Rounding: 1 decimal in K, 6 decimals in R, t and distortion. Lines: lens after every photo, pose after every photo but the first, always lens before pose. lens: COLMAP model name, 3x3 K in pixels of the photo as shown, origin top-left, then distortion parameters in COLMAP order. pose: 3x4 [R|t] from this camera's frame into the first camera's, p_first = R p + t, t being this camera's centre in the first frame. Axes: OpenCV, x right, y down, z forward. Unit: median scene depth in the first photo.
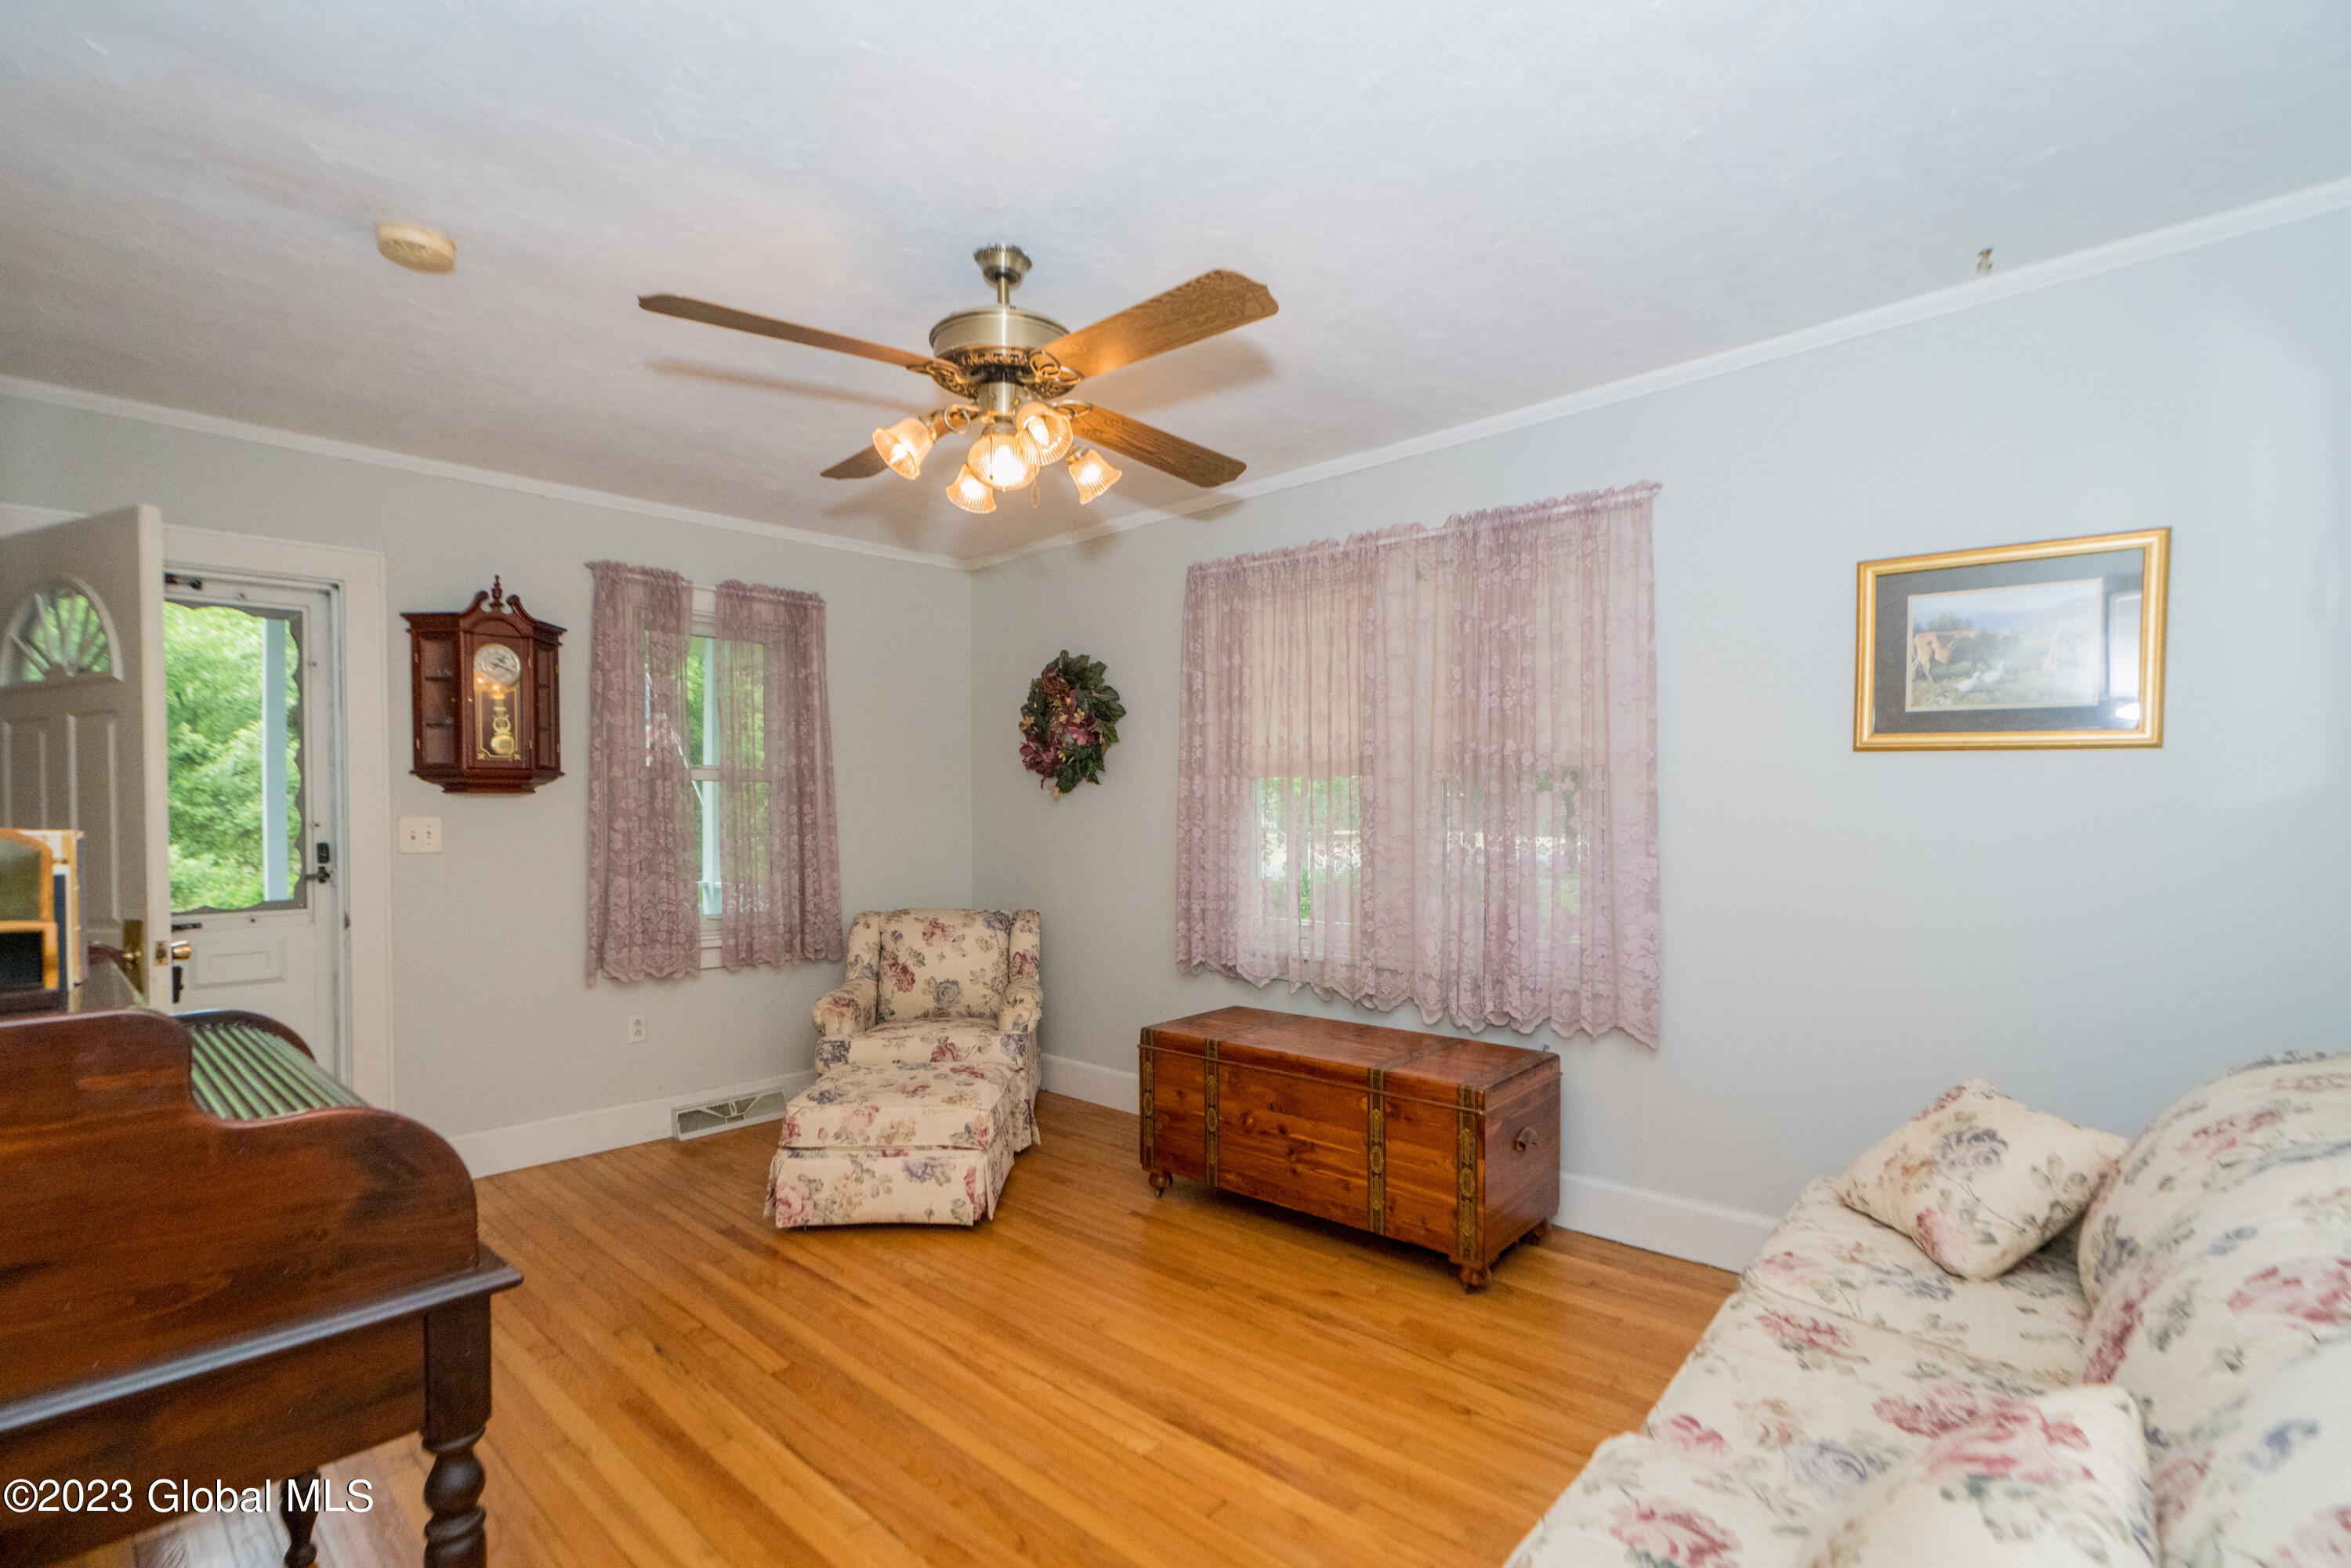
lens RADIAL K [[1056.1, 0, 1168.8], [0, 1056.1, 811.6], [0, 0, 1]] dist [0.000202, 0.000459]
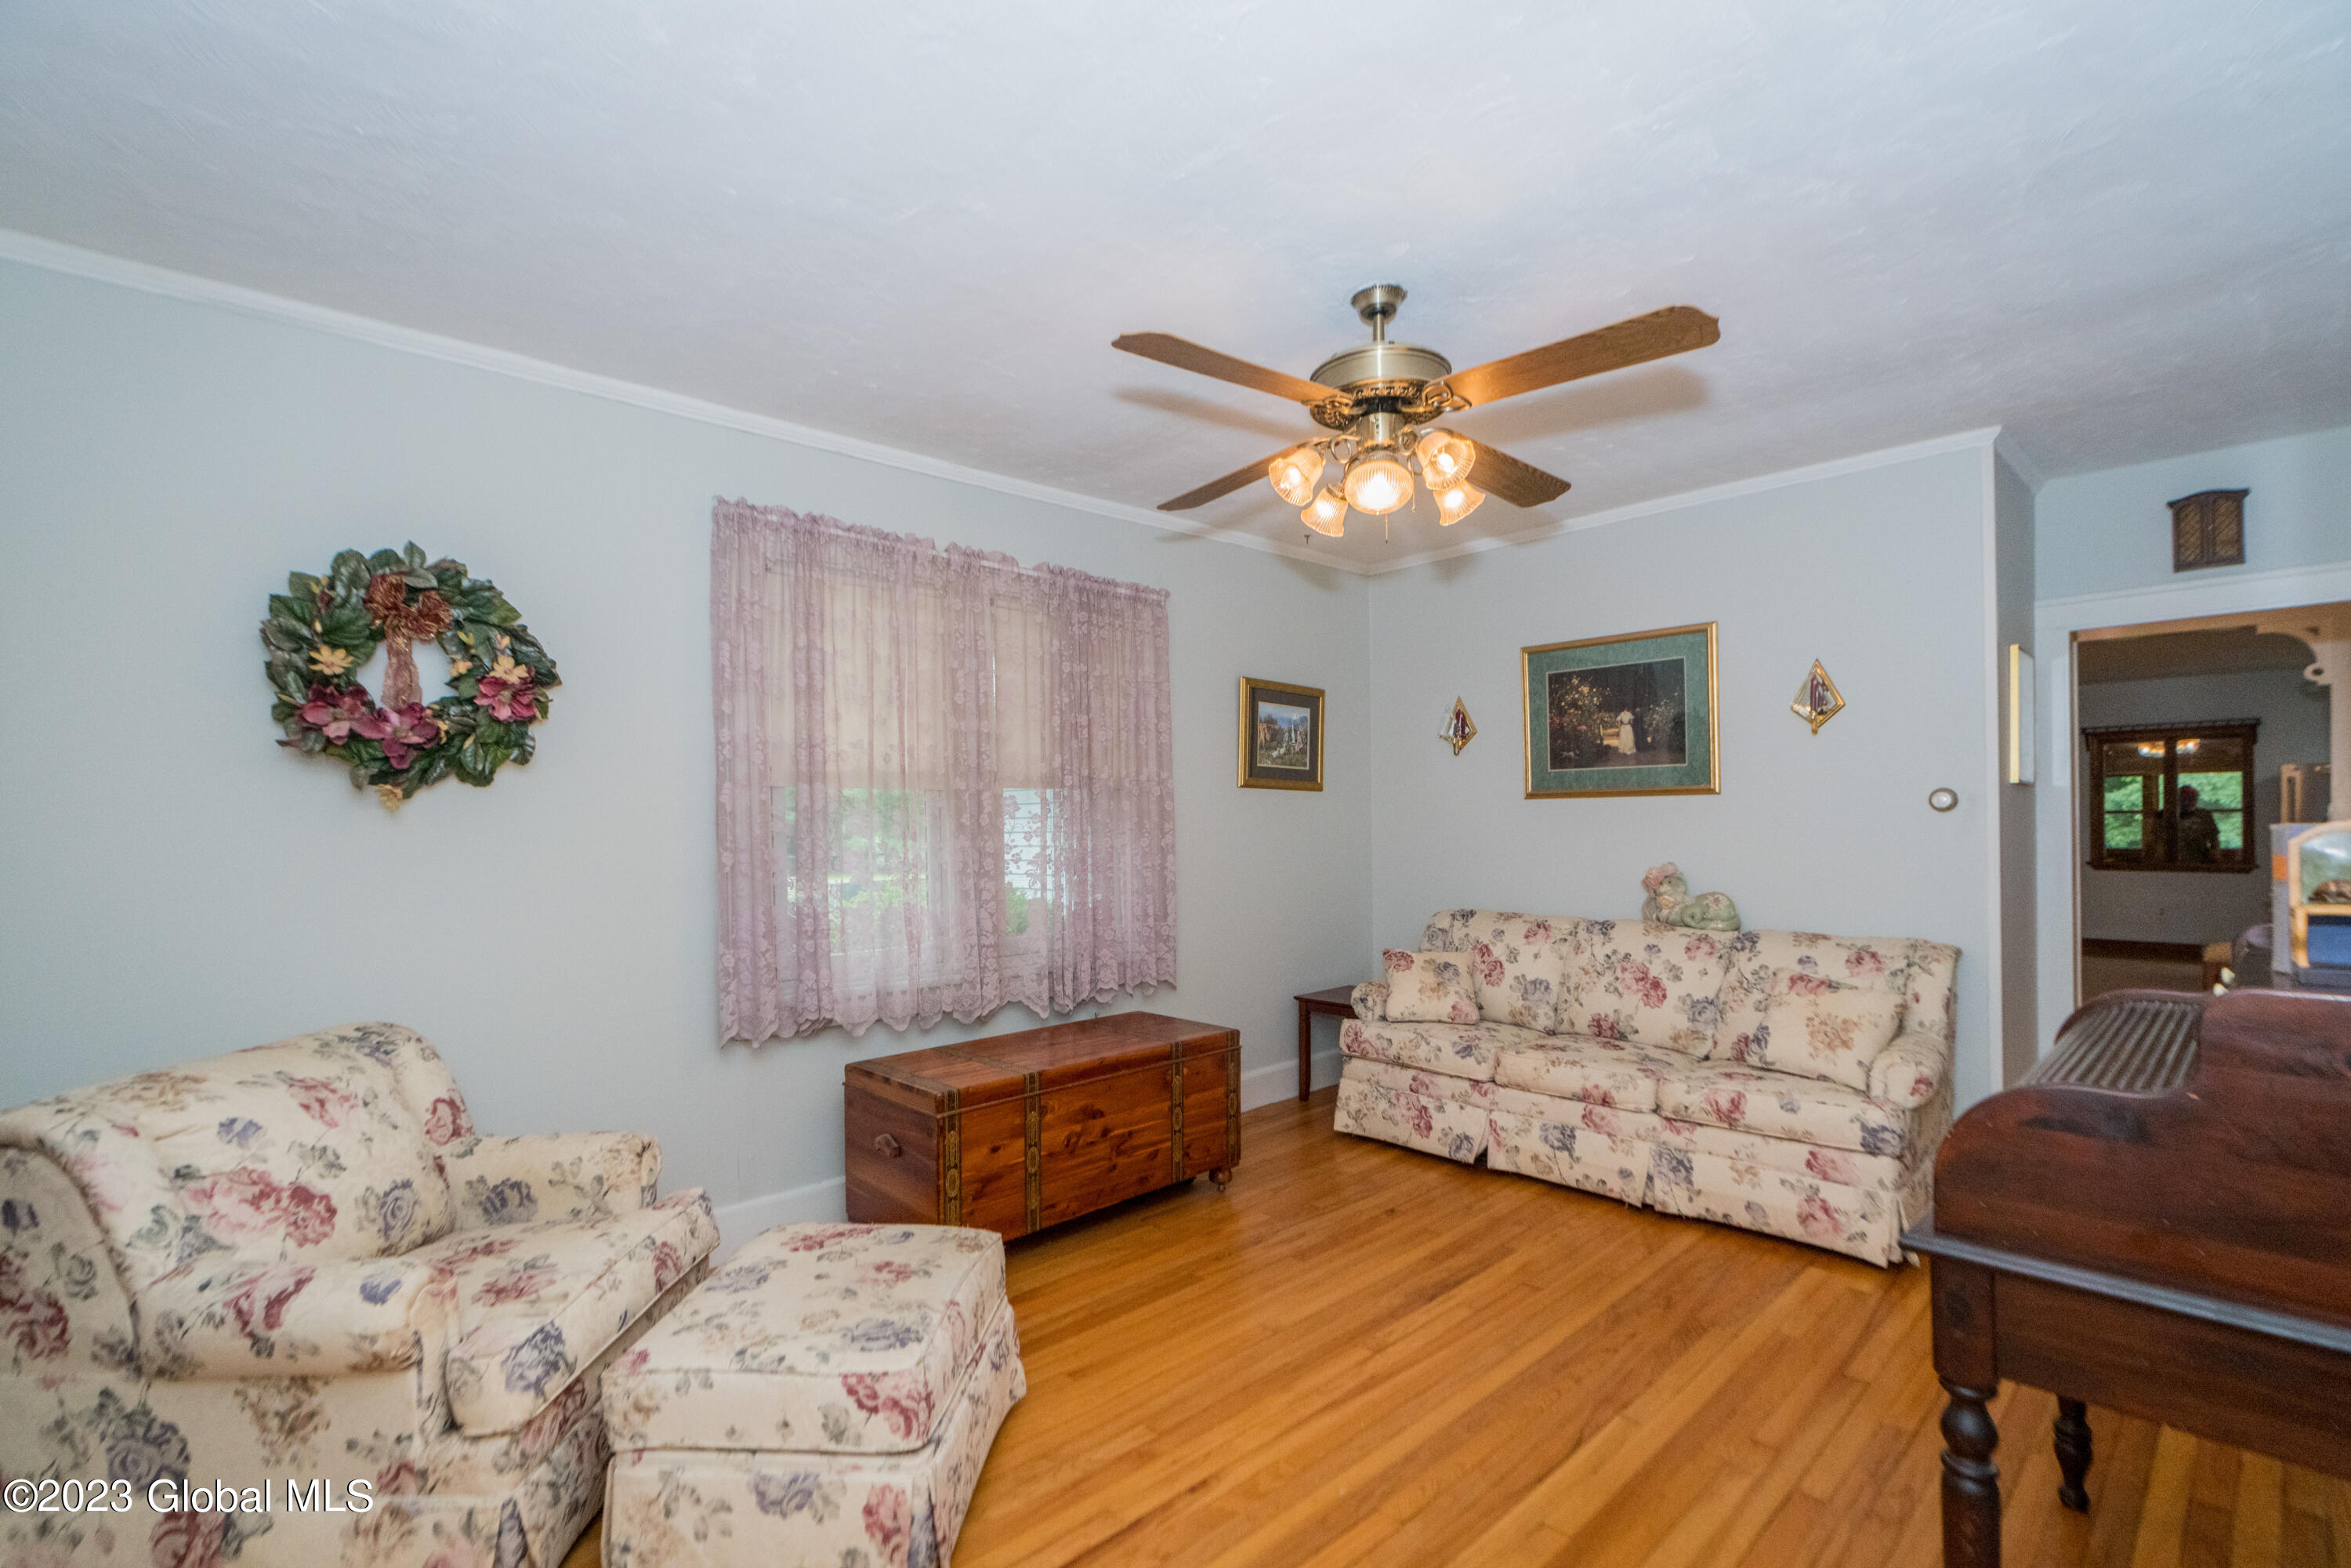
lens RADIAL K [[1087.6, 0, 1121.3], [0, 1087.6, 813.4], [0, 0, 1]] dist [-0.001688, 0.000042]
pose [[0.096273, 0.009974, 0.995305, -0.804904], [0.015118, 0.999820, -0.011481, 0.001574], [-0.995240, 0.016153, 0.096104, 0.741093]]
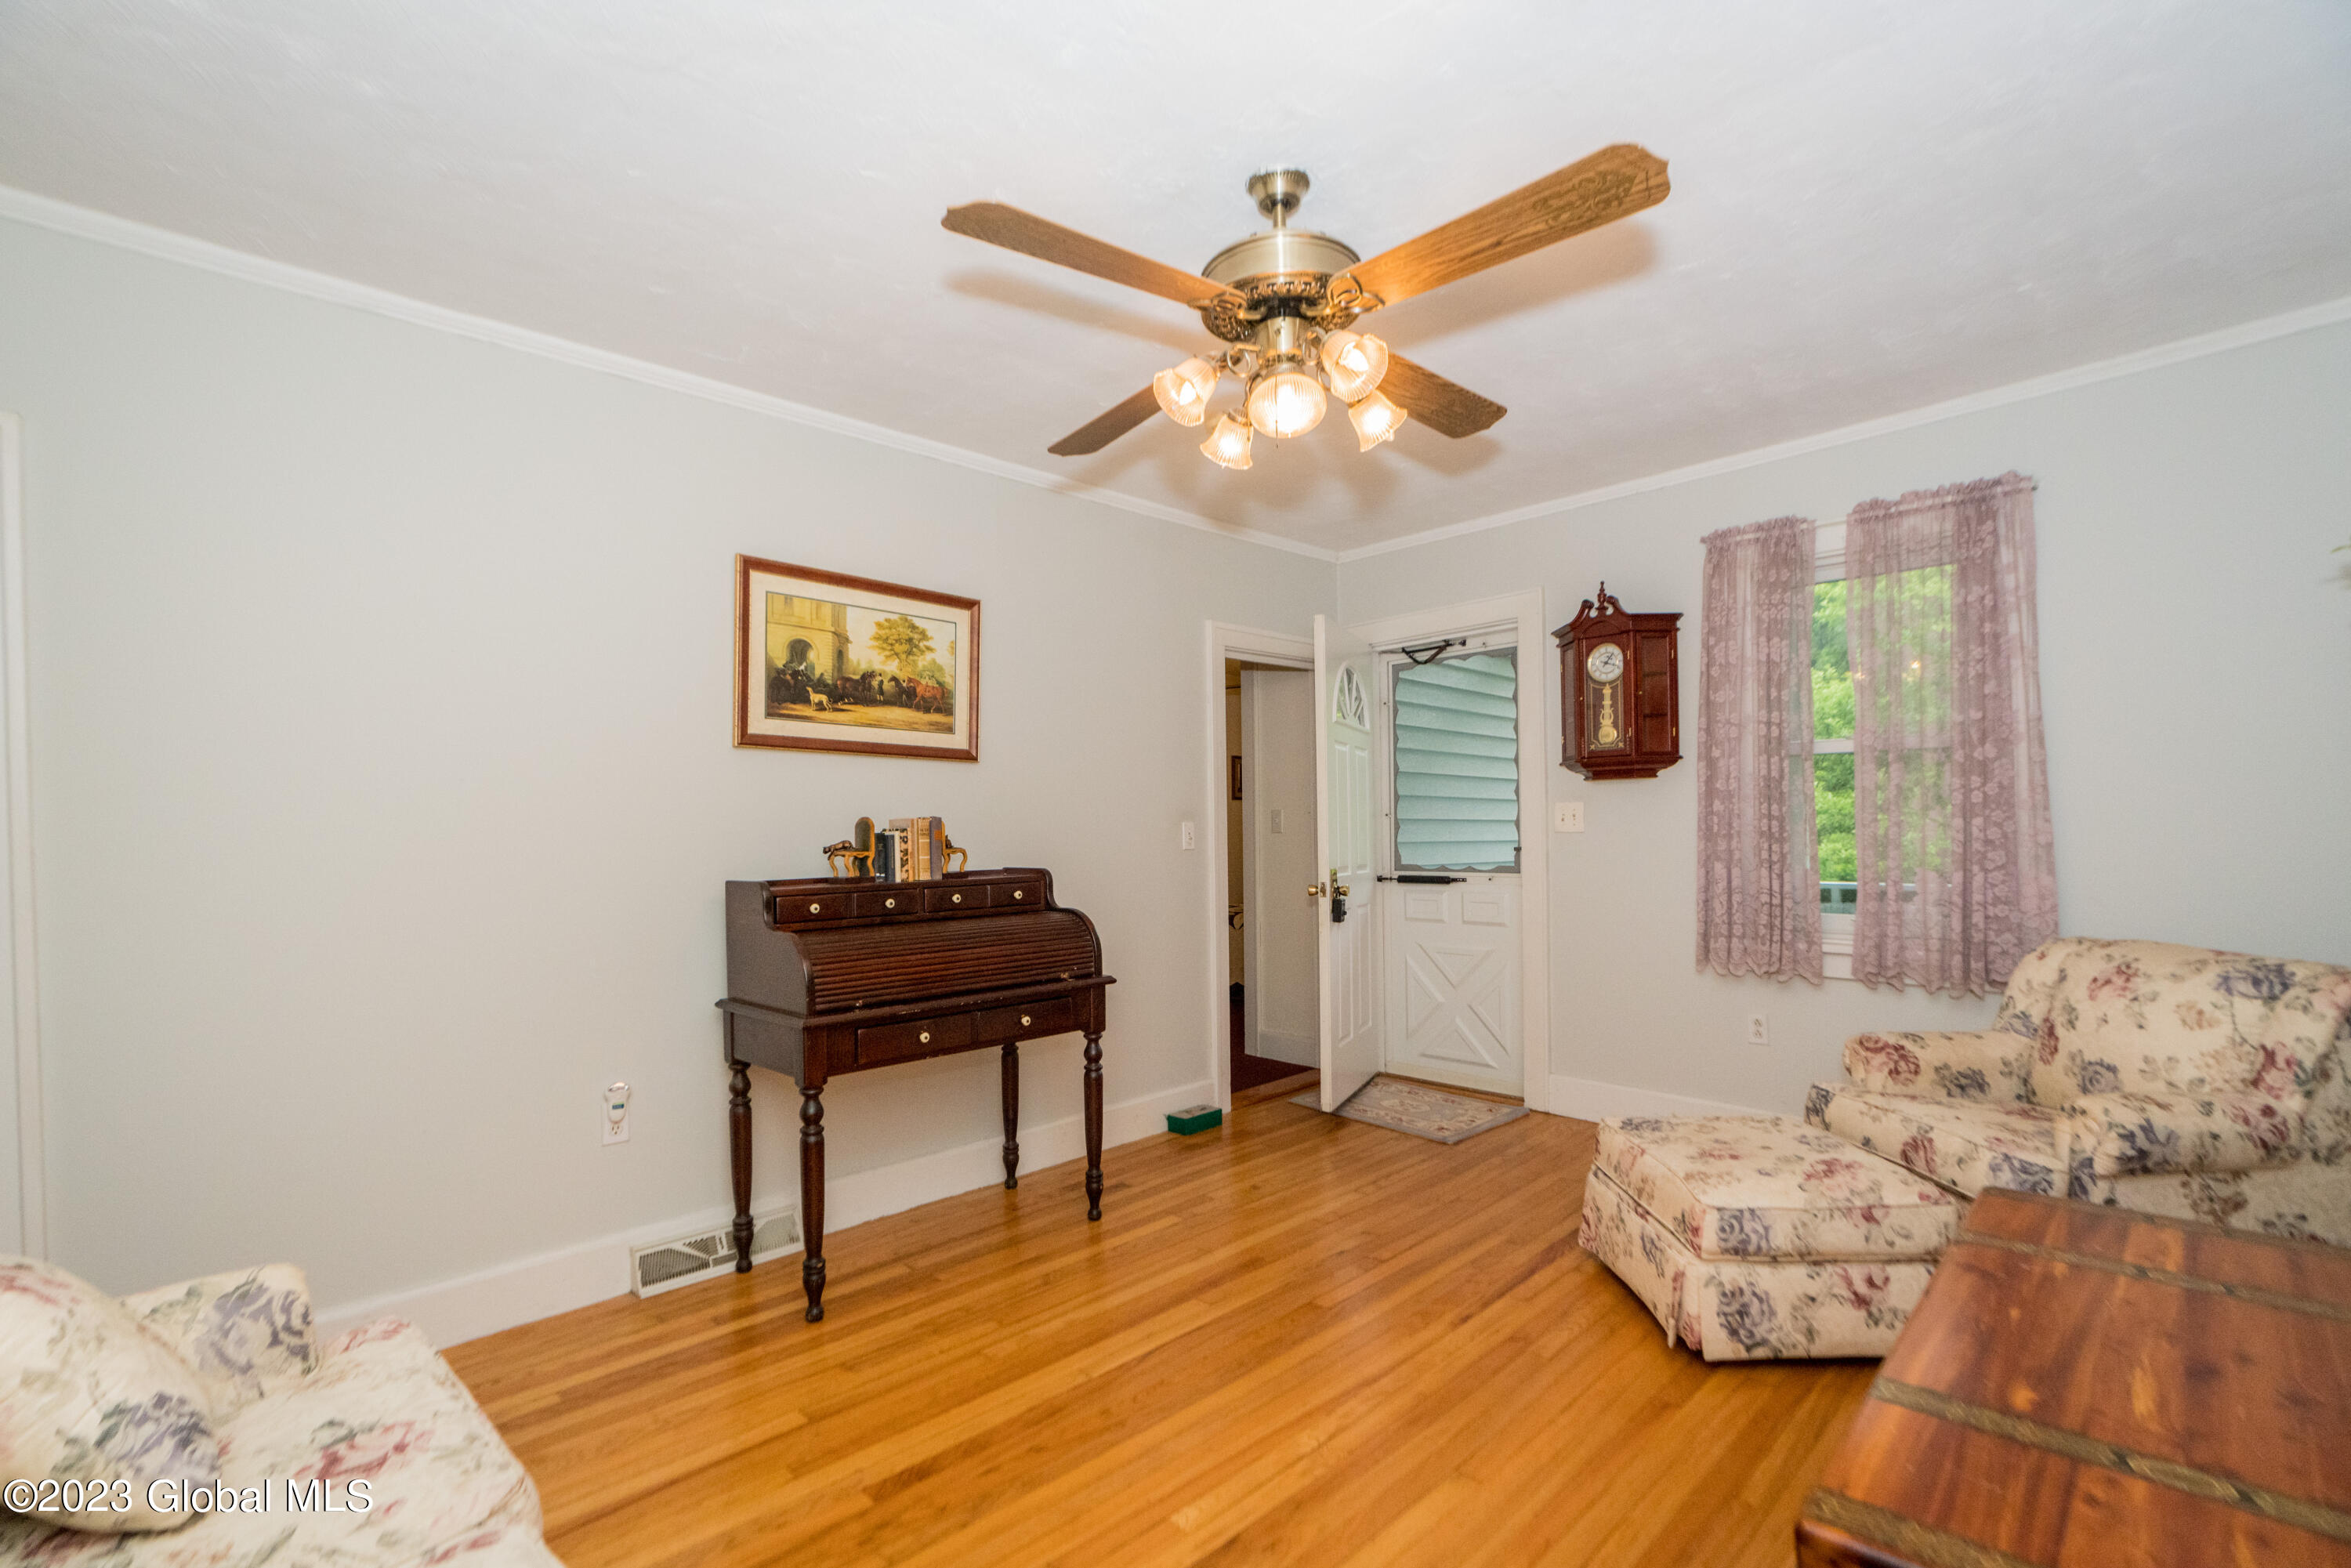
lens RADIAL K [[1056.1, 0, 1168.8], [0, 1056.1, 811.6], [0, 0, 1]] dist [0.000202, 0.000459]
pose [[-0.030579, -0.005792, -0.999516, 0.484980], [0.015886, 0.999854, -0.006280, 0.016265], [0.999406, -0.016070, -0.030483, 0.589409]]
